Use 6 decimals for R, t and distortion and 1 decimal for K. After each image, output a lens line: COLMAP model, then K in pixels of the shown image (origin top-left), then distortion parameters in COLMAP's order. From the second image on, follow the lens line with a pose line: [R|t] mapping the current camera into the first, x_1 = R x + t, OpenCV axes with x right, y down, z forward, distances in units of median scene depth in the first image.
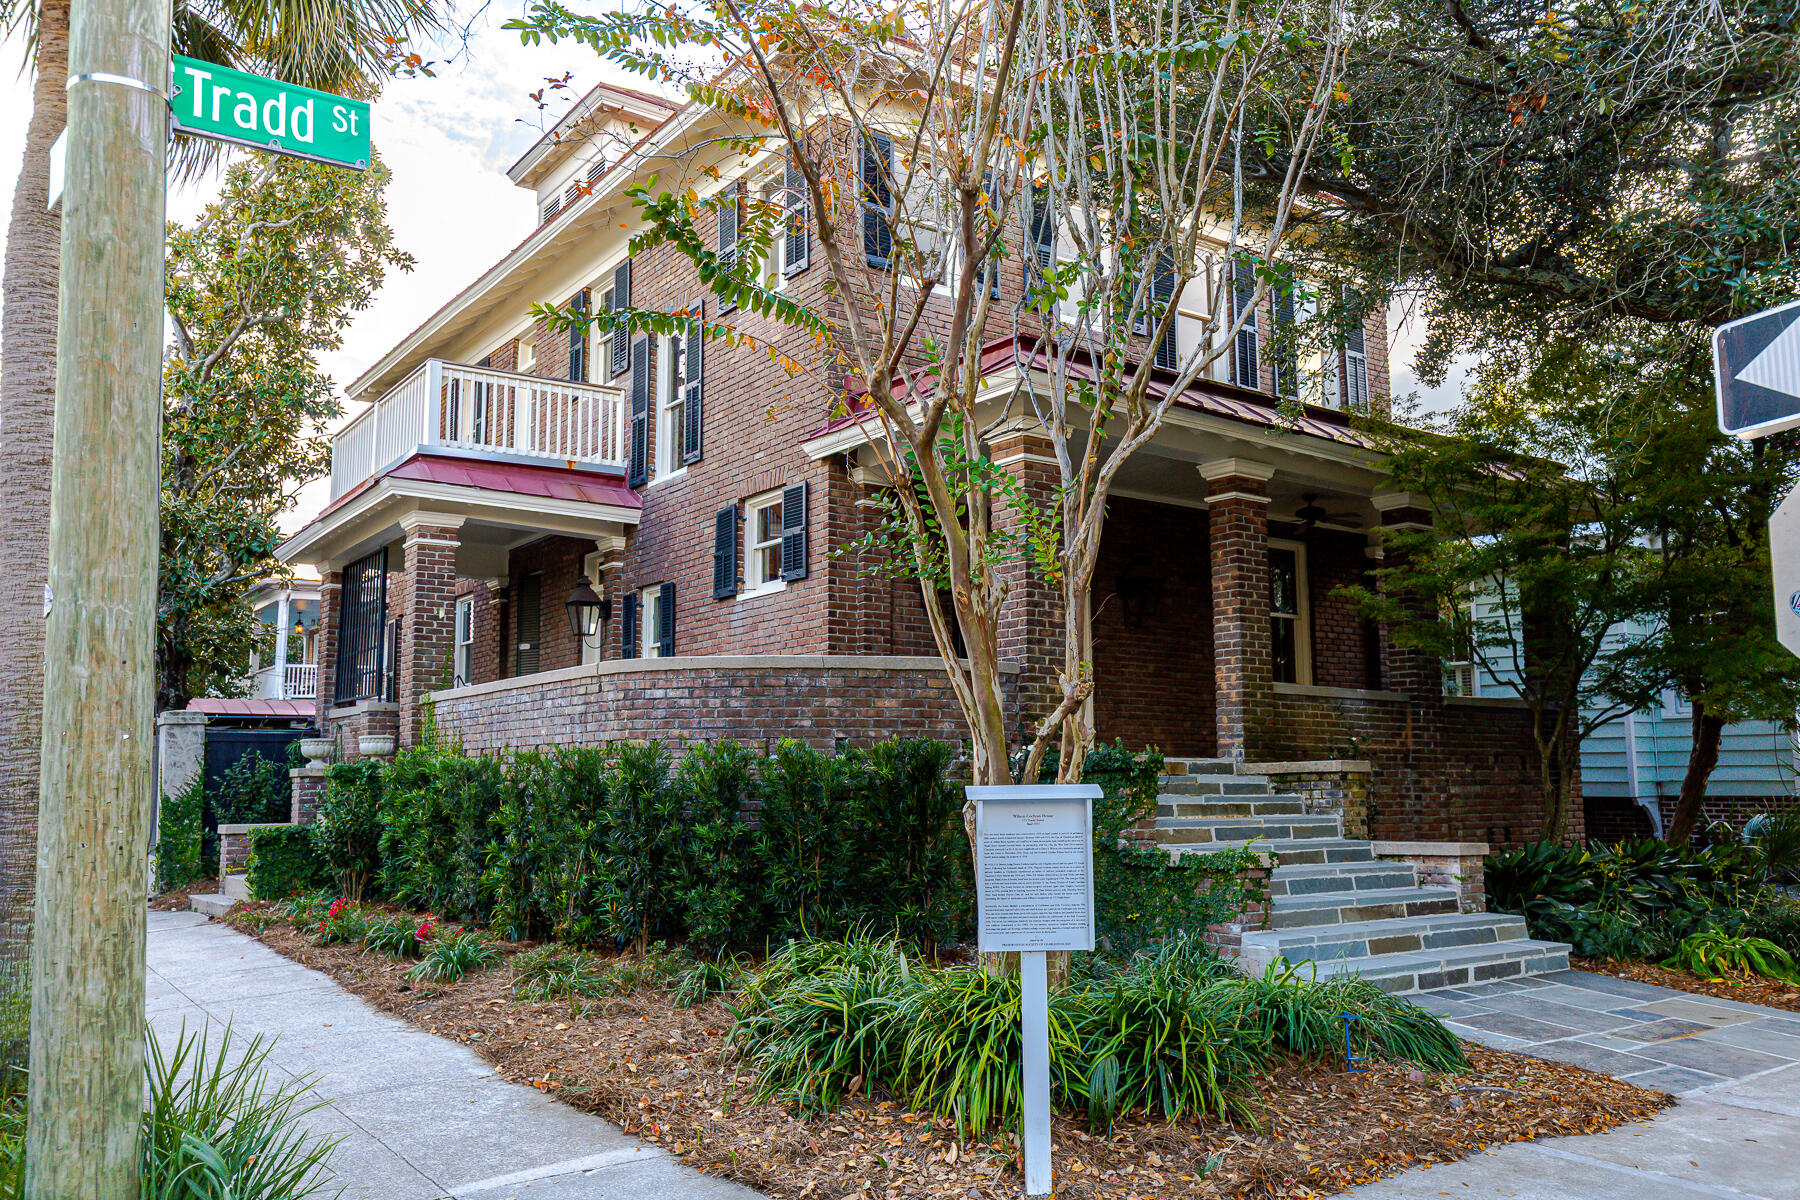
lens RADIAL K [[1407.3, 0, 900.7], [0, 1407.3, 580.6], [0, 0, 1]] dist [-0.002486, -0.005622]
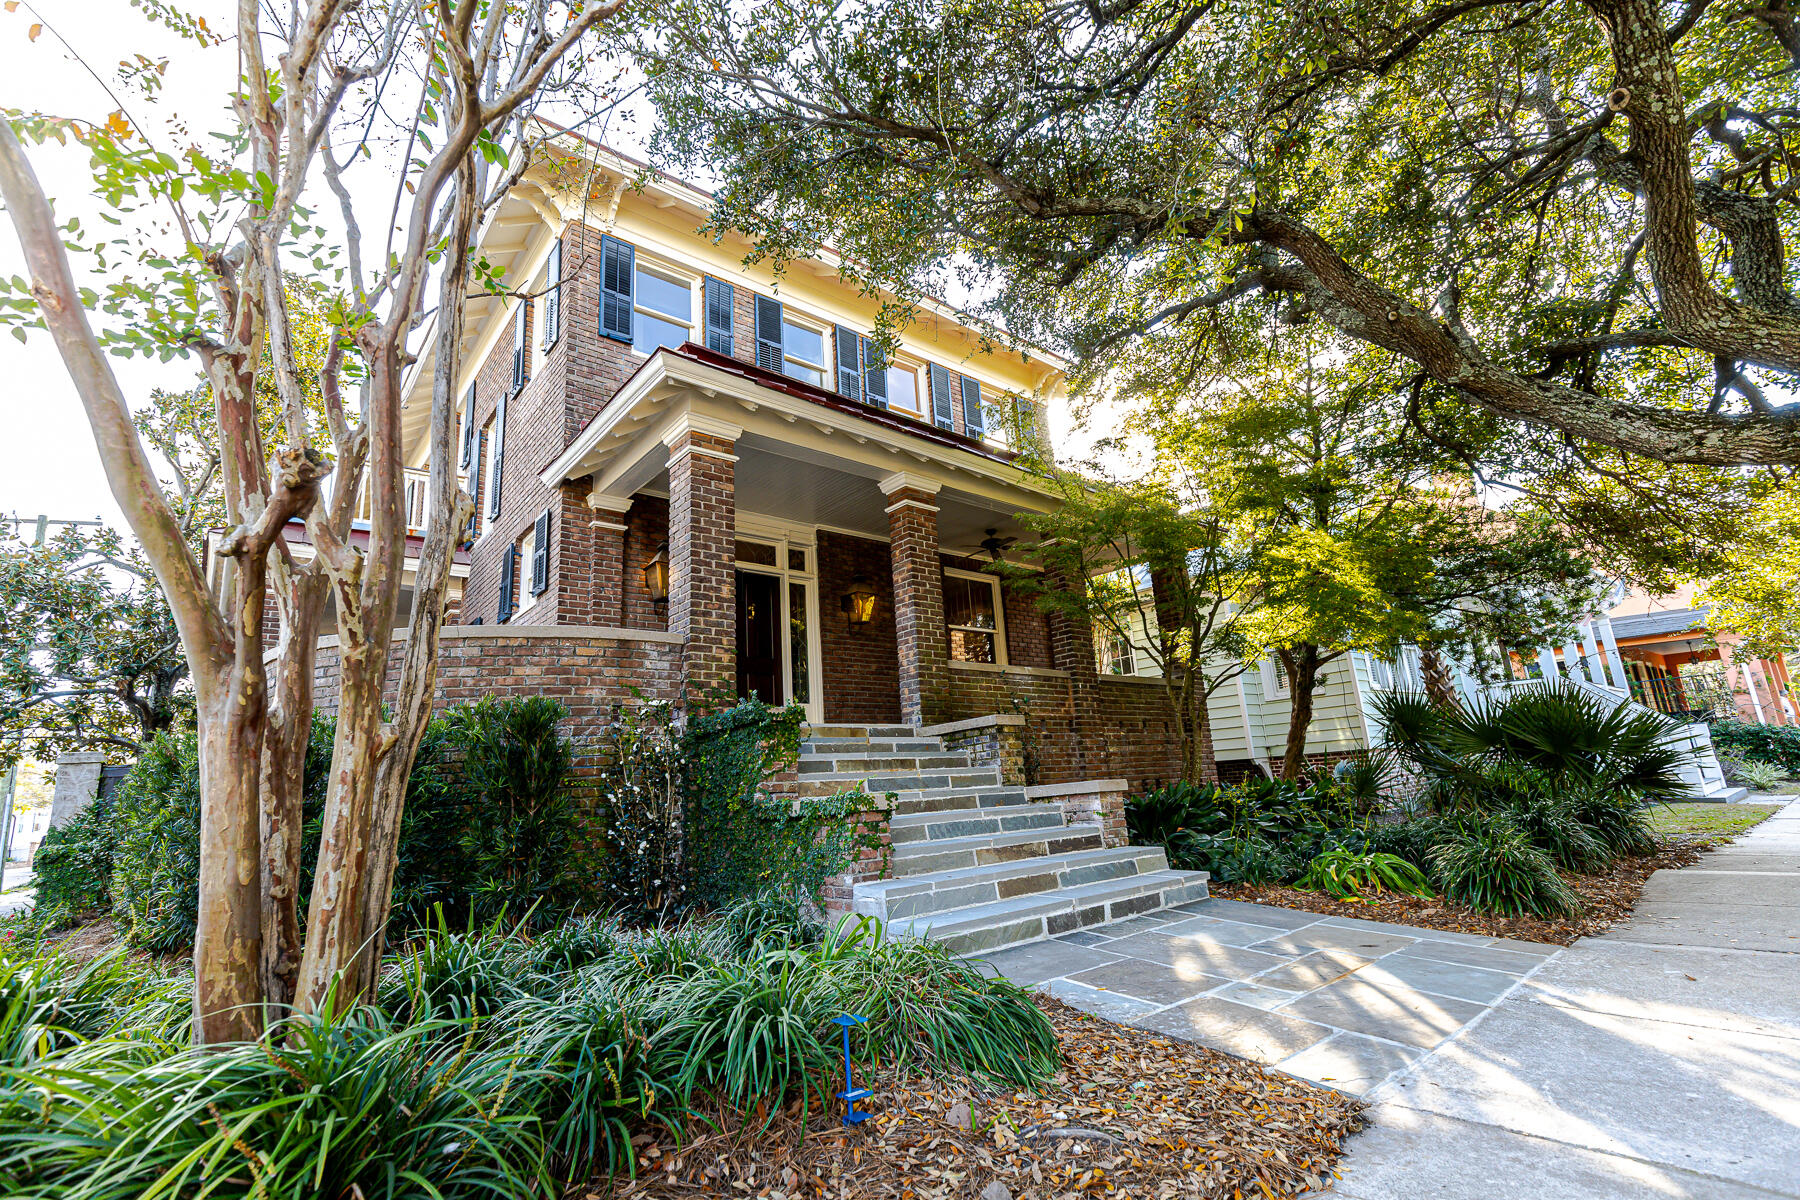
lens RADIAL K [[799.2, 0, 903.9], [0, 799.2, 593.0], [0, 0, 1]] dist [0.006012, -0.002794]
pose [[0.995176, -0.039793, 0.089676, 0.184150], [0.049303, 0.993094, -0.106462, 0.094064], [-0.084820, 0.110370, 0.990265, 0.364155]]
